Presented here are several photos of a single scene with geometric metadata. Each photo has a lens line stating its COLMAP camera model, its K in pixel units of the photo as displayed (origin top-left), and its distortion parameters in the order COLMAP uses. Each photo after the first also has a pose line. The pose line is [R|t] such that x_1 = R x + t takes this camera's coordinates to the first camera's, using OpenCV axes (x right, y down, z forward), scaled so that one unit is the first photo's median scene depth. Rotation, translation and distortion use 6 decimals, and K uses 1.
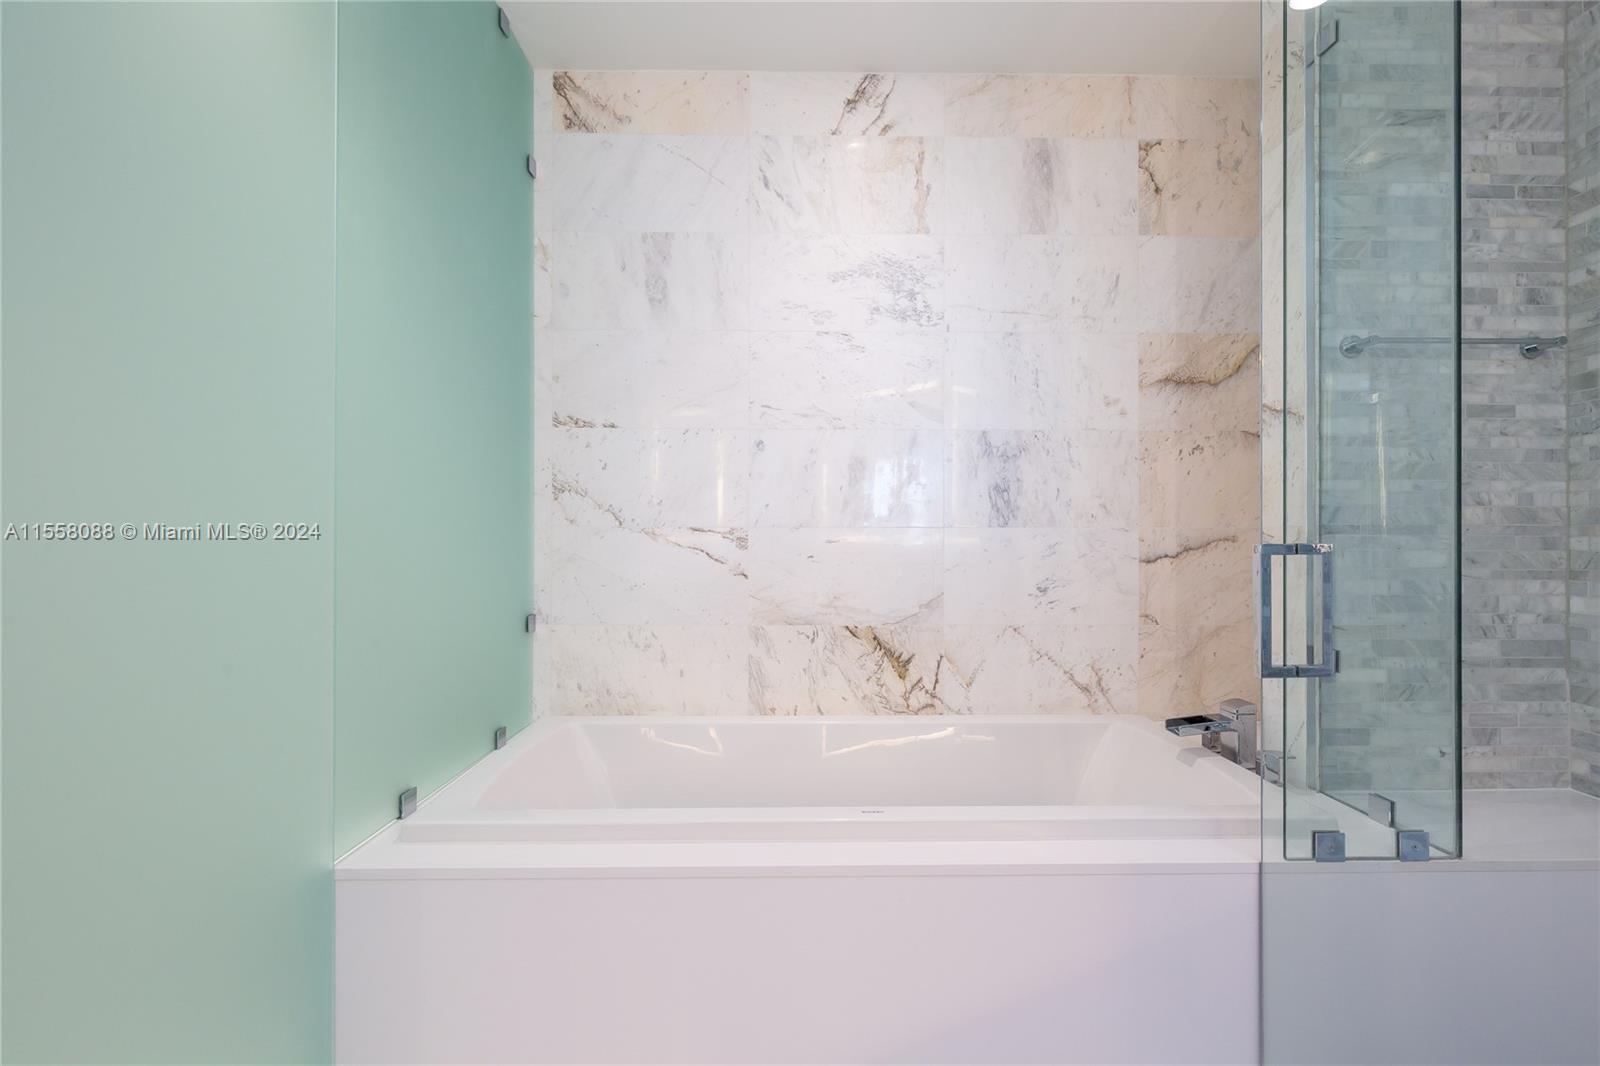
lens RADIAL K [[721.2, 0, 817.6], [0, 721.2, 533.0], [0, 0, 1]] dist [0.007766, -0.002365]
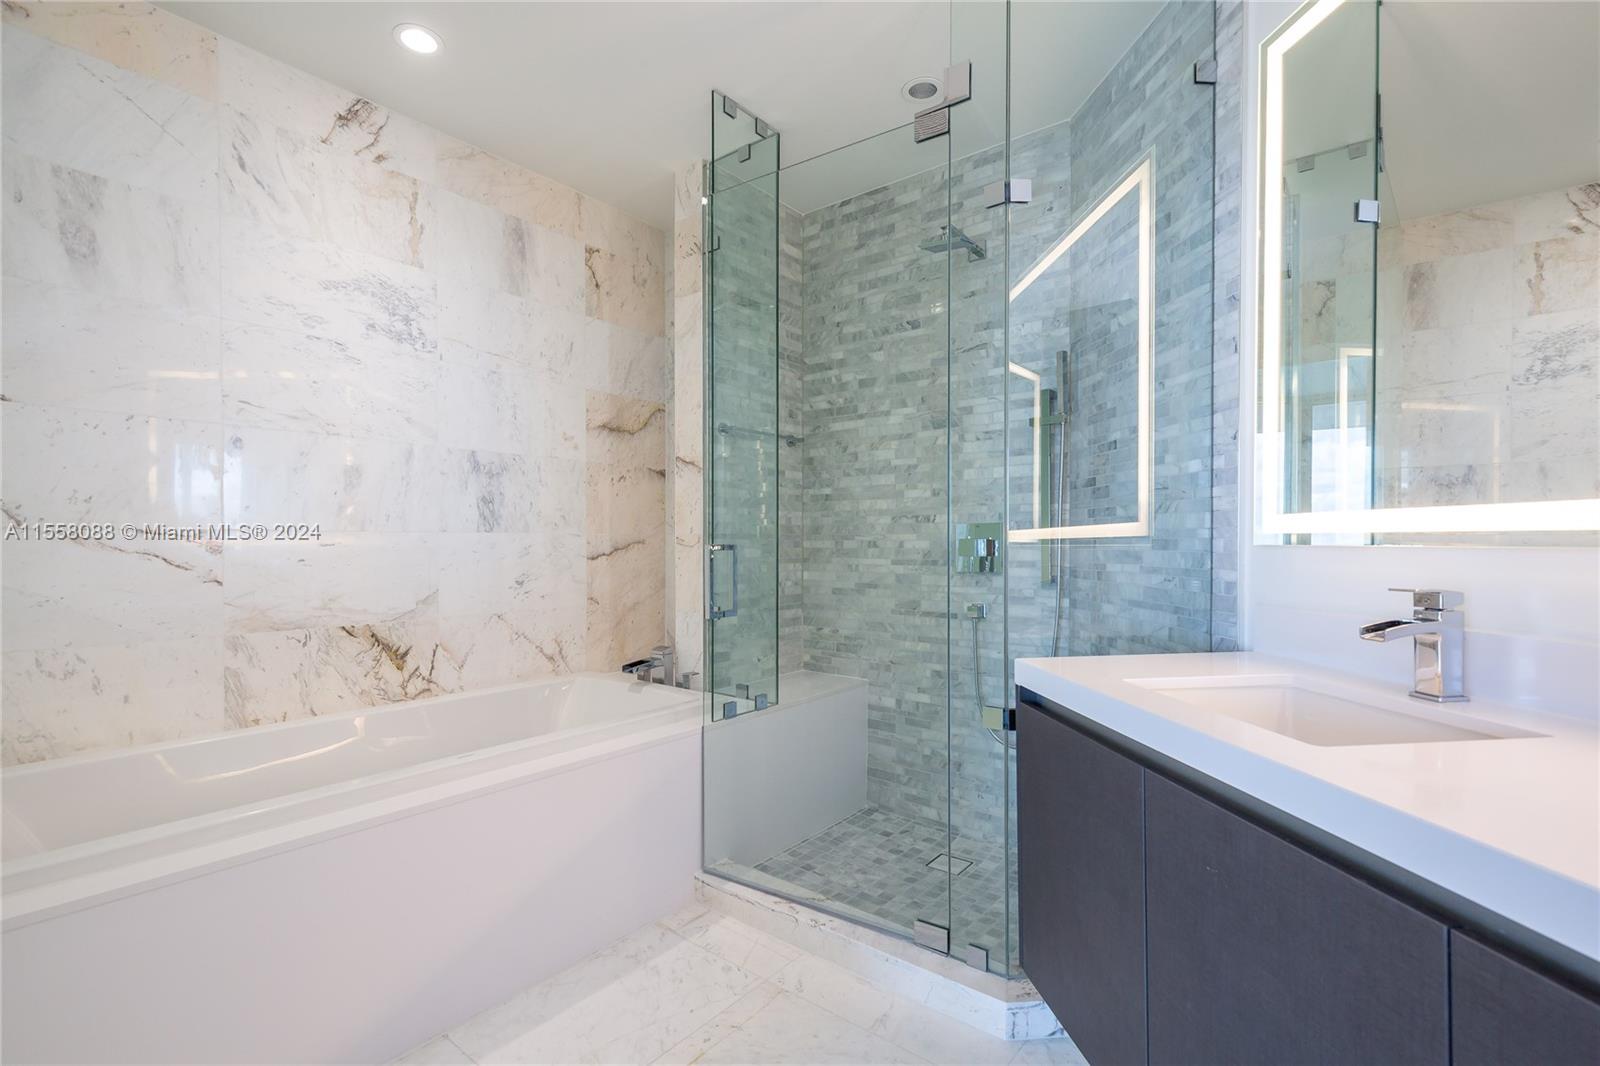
lens RADIAL K [[721.2, 0, 810.2], [0, 721.2, 545.4], [0, 0, 1]] dist [0.007766, -0.002365]
pose [[0.628667, -0.005155, 0.777657, -0.343203], [-0.005279, 0.999927, 0.010897, -0.002403], [-0.777656, -0.010956, 0.628594, -0.173595]]
